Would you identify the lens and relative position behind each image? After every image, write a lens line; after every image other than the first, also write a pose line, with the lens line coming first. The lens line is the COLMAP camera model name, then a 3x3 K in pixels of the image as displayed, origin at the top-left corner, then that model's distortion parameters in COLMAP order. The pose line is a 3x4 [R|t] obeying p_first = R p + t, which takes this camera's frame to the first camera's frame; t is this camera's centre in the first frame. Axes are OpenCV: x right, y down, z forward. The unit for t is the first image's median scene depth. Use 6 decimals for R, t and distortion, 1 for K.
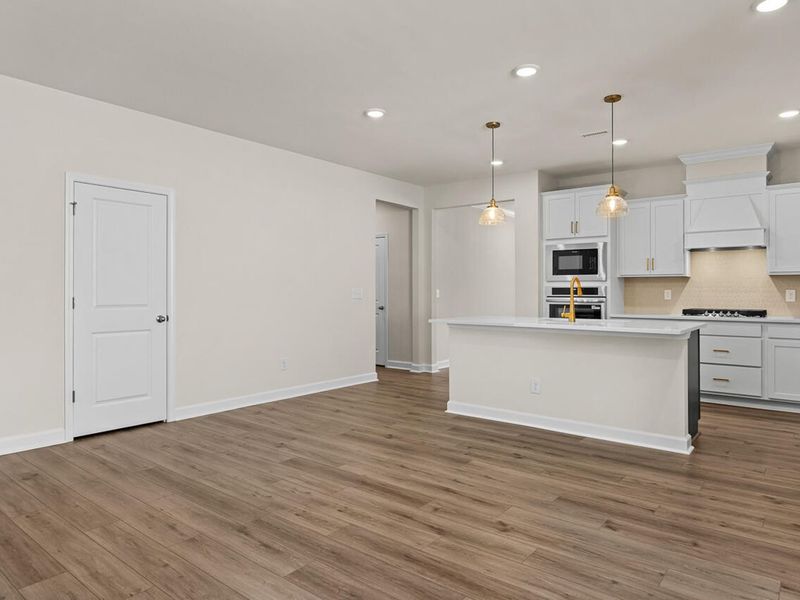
lens RADIAL K [[516.9, 0, 407.6], [0, 516.9, 284.5], [0, 0, 1]] dist [-0.007576, 0.000984]
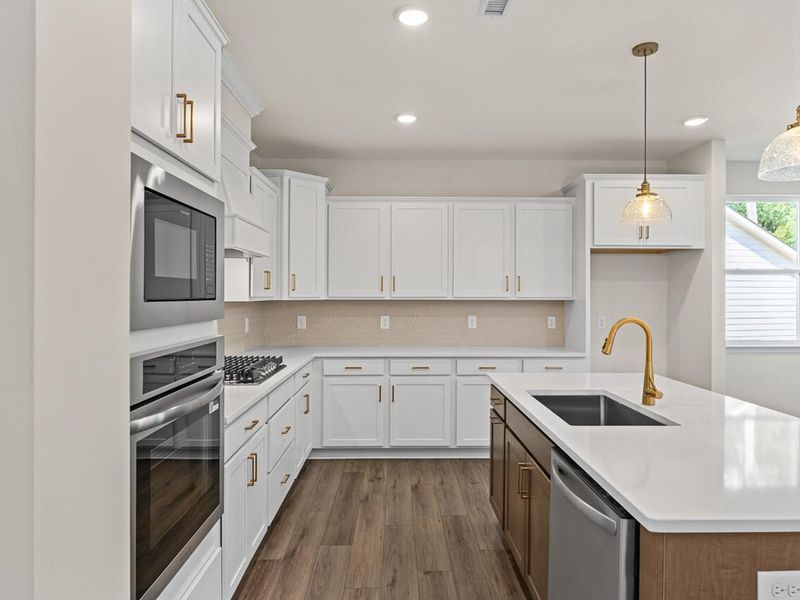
lens RADIAL K [[519.4, 0, 399.2], [0, 519.4, 295.8], [0, 0, 1]] dist [-0.010556, -0.002070]
pose [[-0.628256, -0.005722, 0.777985, 0.057535], [-0.016594, 0.999844, -0.006047, -0.024436], [-0.777829, -0.016709, -0.628253, 1.239446]]
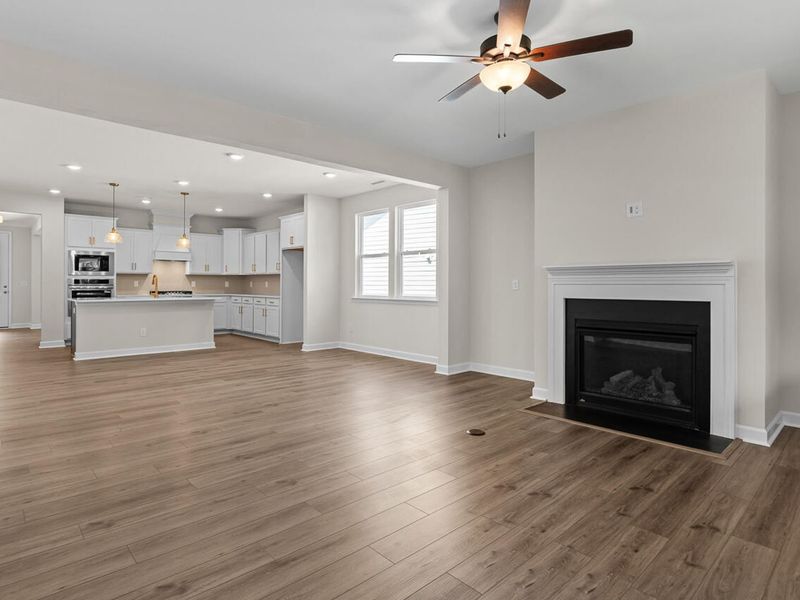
lens RADIAL K [[452.2, 0, 385.6], [0, 452.2, 281.8], [0, 0, 1]] dist [-0.006686, -0.001313]
pose [[0.173236, 0.002130, 0.984878, -0.993149], [-0.018438, 0.999829, 0.001081, -0.004845], [-0.984708, -0.018346, 0.173246, -0.129101]]
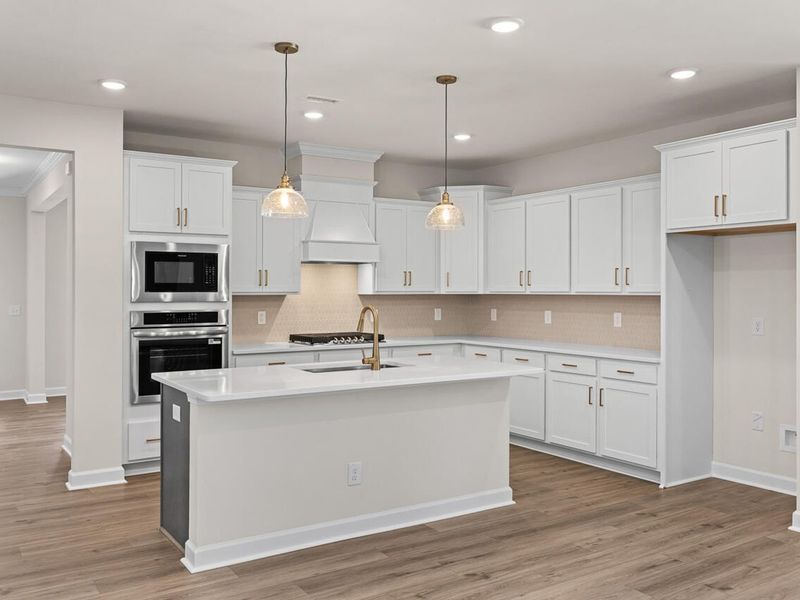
lens RADIAL K [[715.3, 0, 401.1], [0, 715.3, 281.4], [0, 0, 1]] dist [-0.005663, 0.005249]
pose [[0.320139, 0.008026, 0.947337, -0.484225], [-0.014434, 0.999889, -0.003593, -0.037203], [-0.947261, -0.012523, 0.320220, 0.531989]]
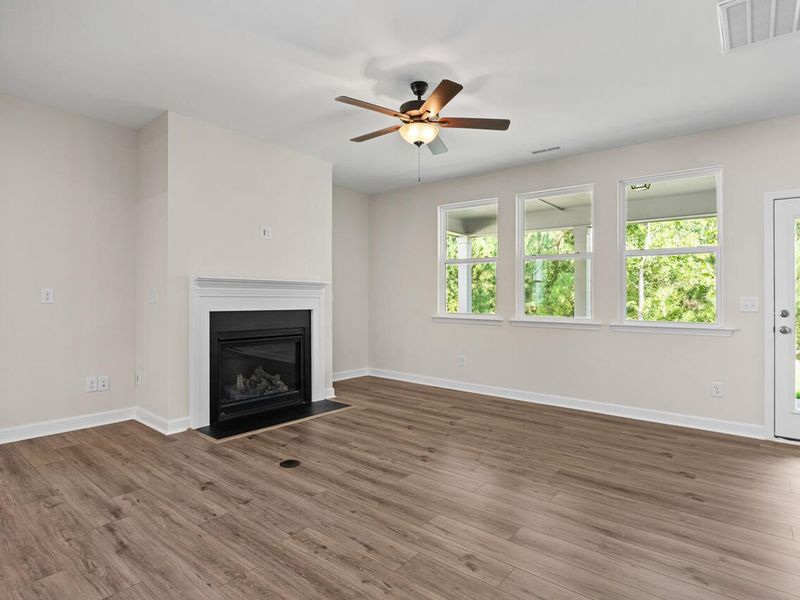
lens RADIAL K [[438.3, 0, 405.6], [0, 438.3, 288.3], [0, 0, 1]] dist [-0.013222, 0.000285]
pose [[-0.999894, -0.012763, 0.007052, -0.491478], [-0.013041, 0.999076, -0.040941, 0.006327], [-0.006523, -0.041028, -0.999137, 0.405279]]
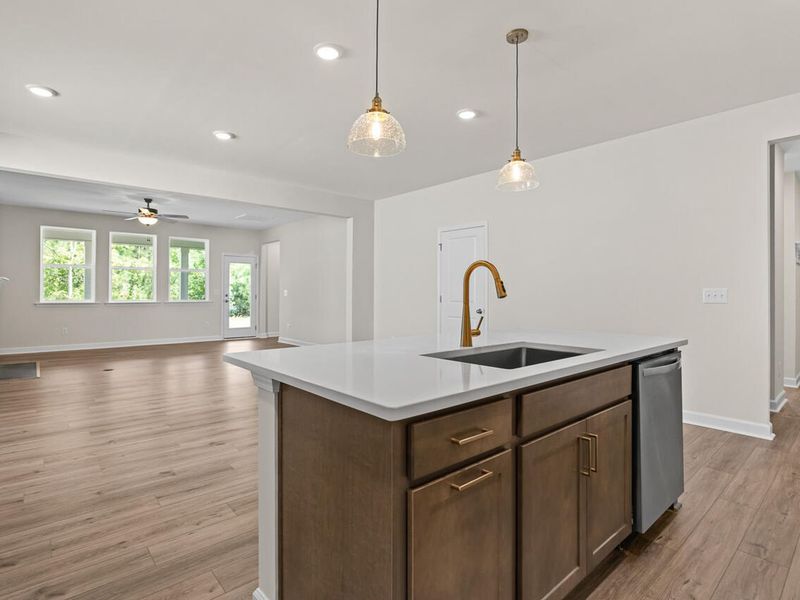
lens RADIAL K [[423.2, 0, 399.0], [0, 423.2, 289.5], [0, 0, 1]] dist [-0.002815, 0.000140]
pose [[-0.175080, -0.009256, -0.984511, 0.622540], [0.009962, 0.999888, -0.011173, 0.012836], [0.984504, -0.011764, -0.174968, 0.819845]]
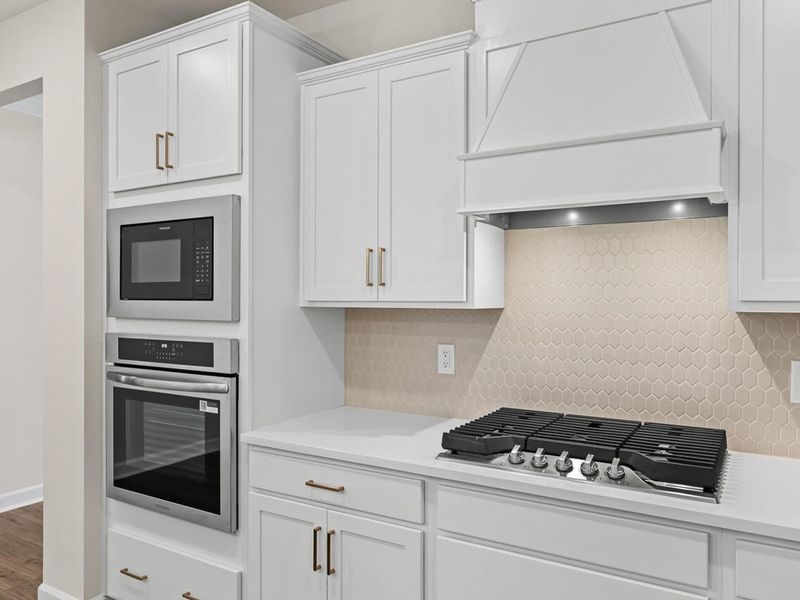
lens RADIAL K [[602.1, 0, 400.0], [0, 602.1, 300.0], [0, 0, 1]] dist [-0.000677, -0.000191]
pose [[0.992686, -0.005225, 0.120609, 0.485358], [0.002223, 0.999685, 0.025016, -0.031768], [-0.120702, -0.024565, 0.992385, 0.703104]]
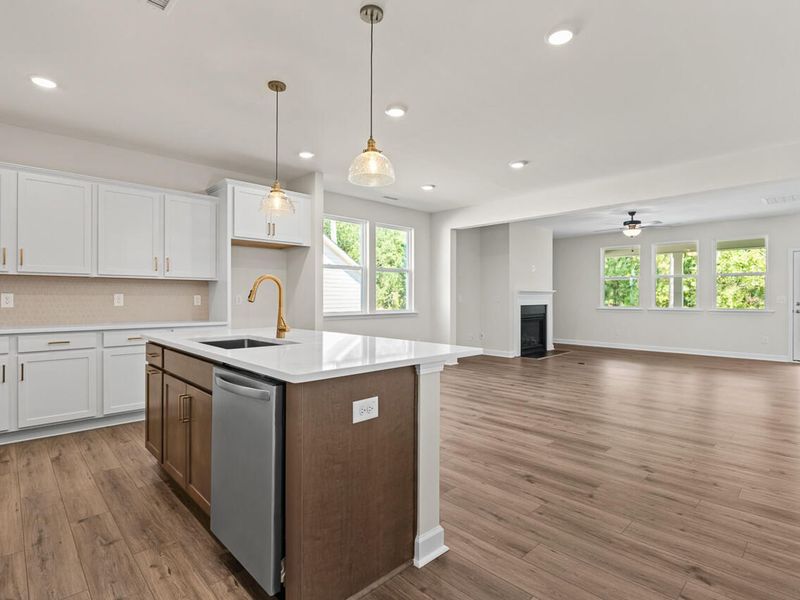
lens RADIAL K [[417.6, 0, 403.0], [0, 417.6, 298.9], [0, 0, 1]] dist [-0.009727, -0.000644]
pose [[-0.991650, -0.003375, 0.128916, 0.058748], [-0.005338, 0.999875, -0.014885, 0.020462], [-0.128850, -0.015449, -0.991544, 1.267912]]
